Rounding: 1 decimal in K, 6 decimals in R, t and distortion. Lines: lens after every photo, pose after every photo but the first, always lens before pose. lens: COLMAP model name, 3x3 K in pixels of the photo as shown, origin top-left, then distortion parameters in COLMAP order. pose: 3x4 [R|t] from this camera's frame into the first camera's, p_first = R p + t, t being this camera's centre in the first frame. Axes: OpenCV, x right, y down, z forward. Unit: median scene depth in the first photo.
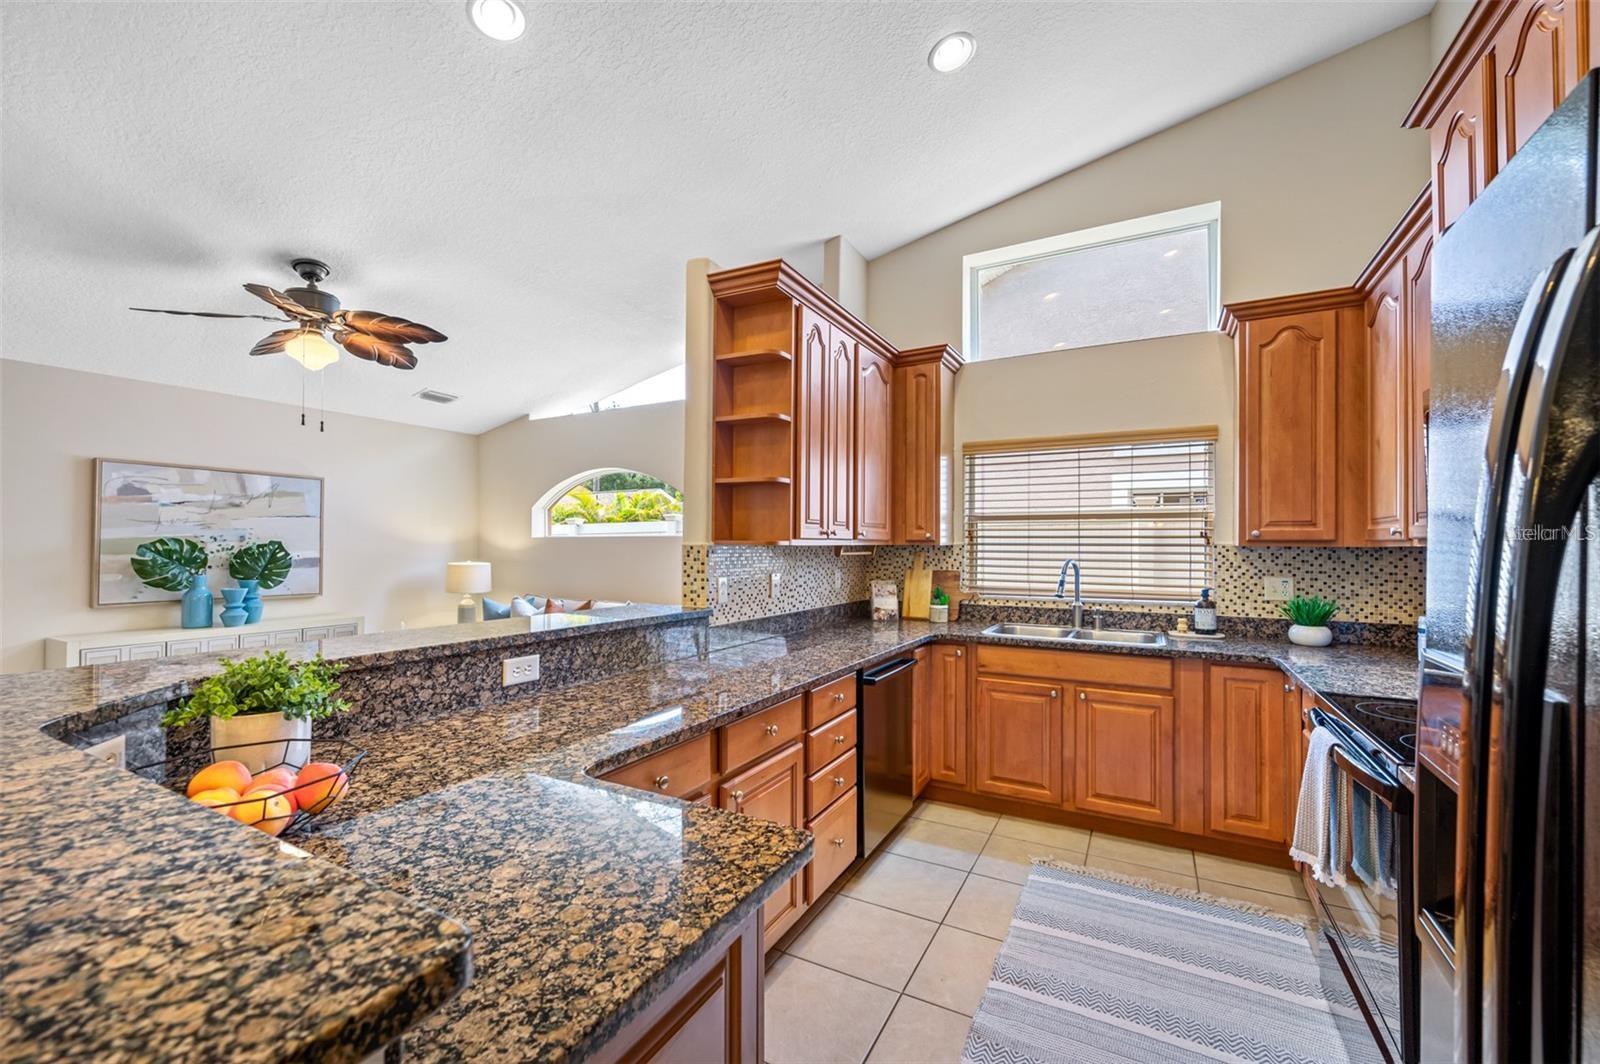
lens RADIAL K [[651.3, 0, 802.5], [0, 651.3, 537.2], [0, 0, 1]] dist [-0.000007, -0.000567]
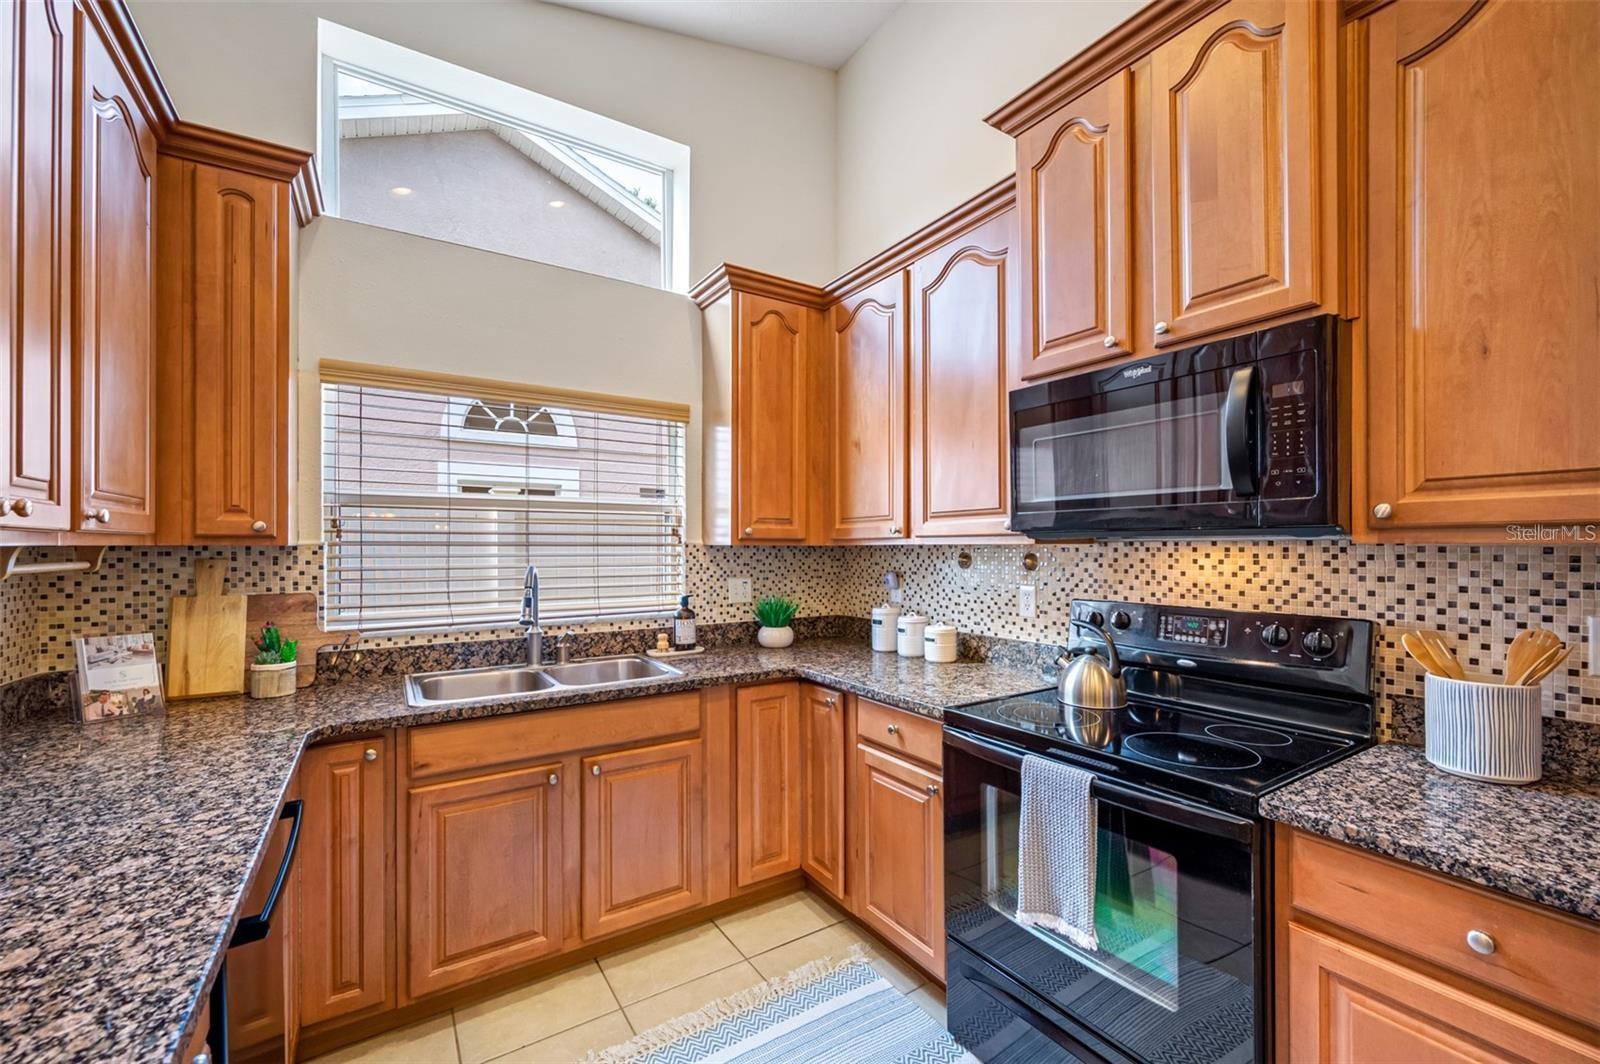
lens RADIAL K [[651.3, 0, 810.5], [0, 651.3, 544.8], [0, 0, 1]] dist [-0.000007, -0.000567]
pose [[0.471771, -0.003243, 0.881715, -0.049404], [-0.007765, 0.999939, 0.007833, 0.004807], [-0.881687, -0.010542, 0.471717, 0.443998]]
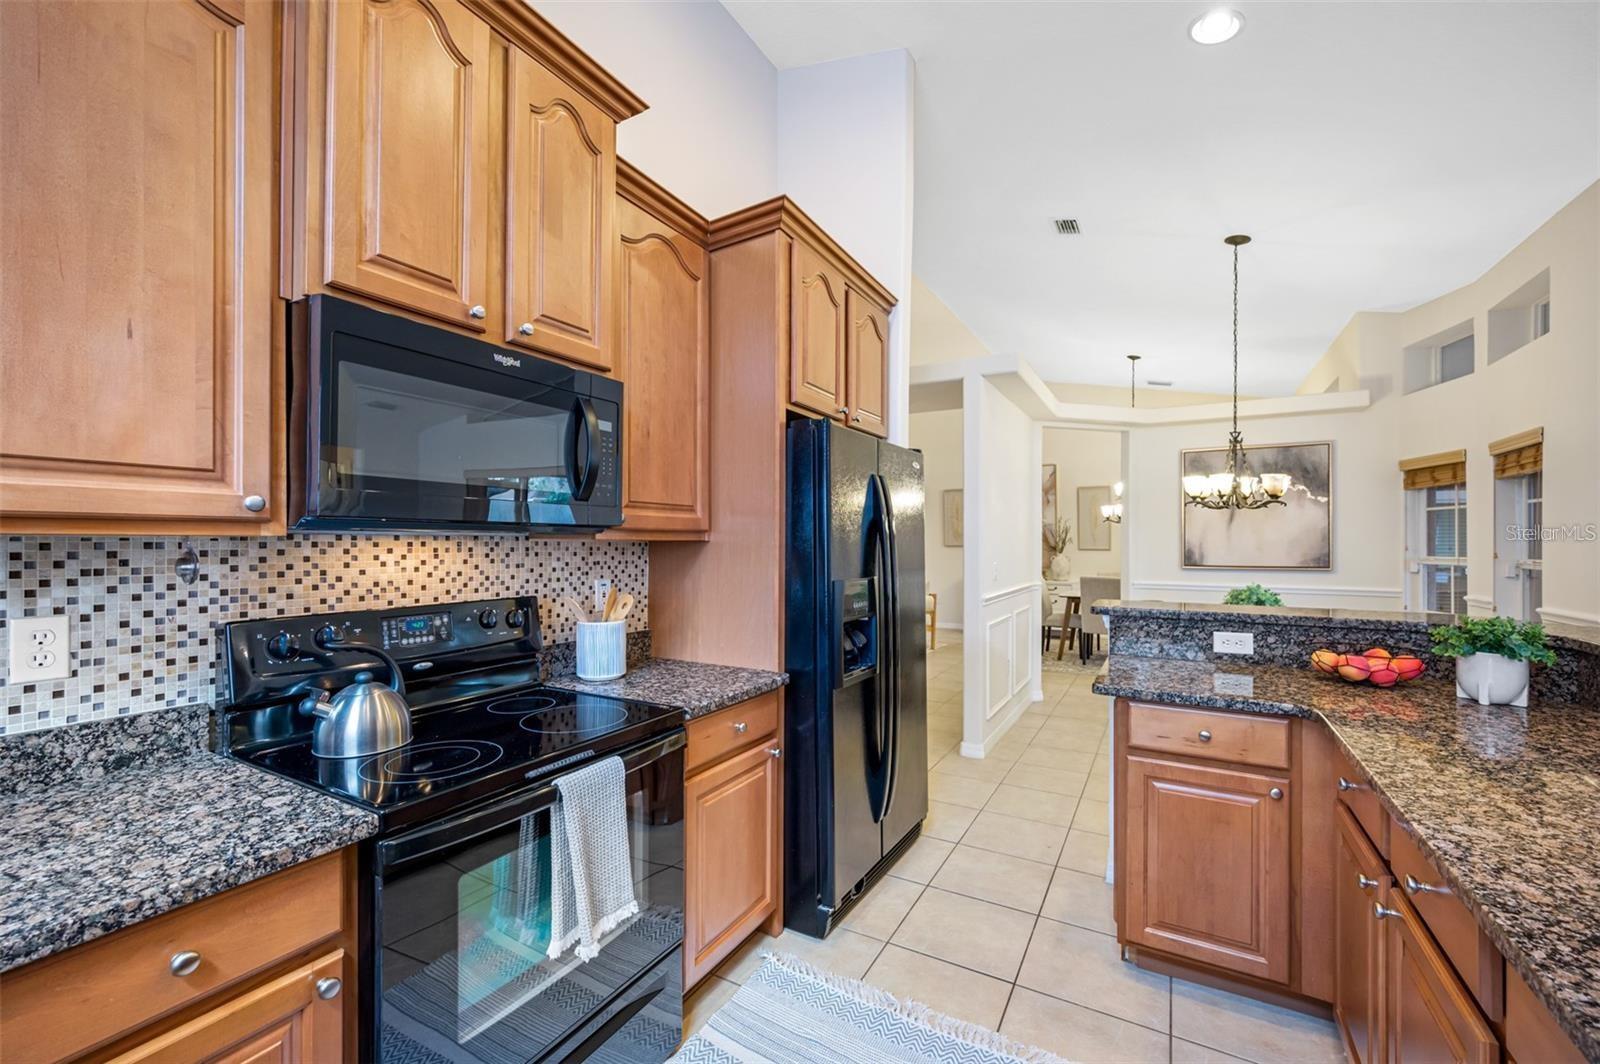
lens RADIAL K [[651.3, 0, 810.0], [0, 651.3, 535.1], [0, 0, 1]] dist [-0.000007, -0.000567]
pose [[-0.999902, -0.001627, 0.013897, 0.107965], [-0.002006, 0.999626, -0.027258, 0.010858], [-0.013847, -0.027283, -0.999532, 0.682068]]
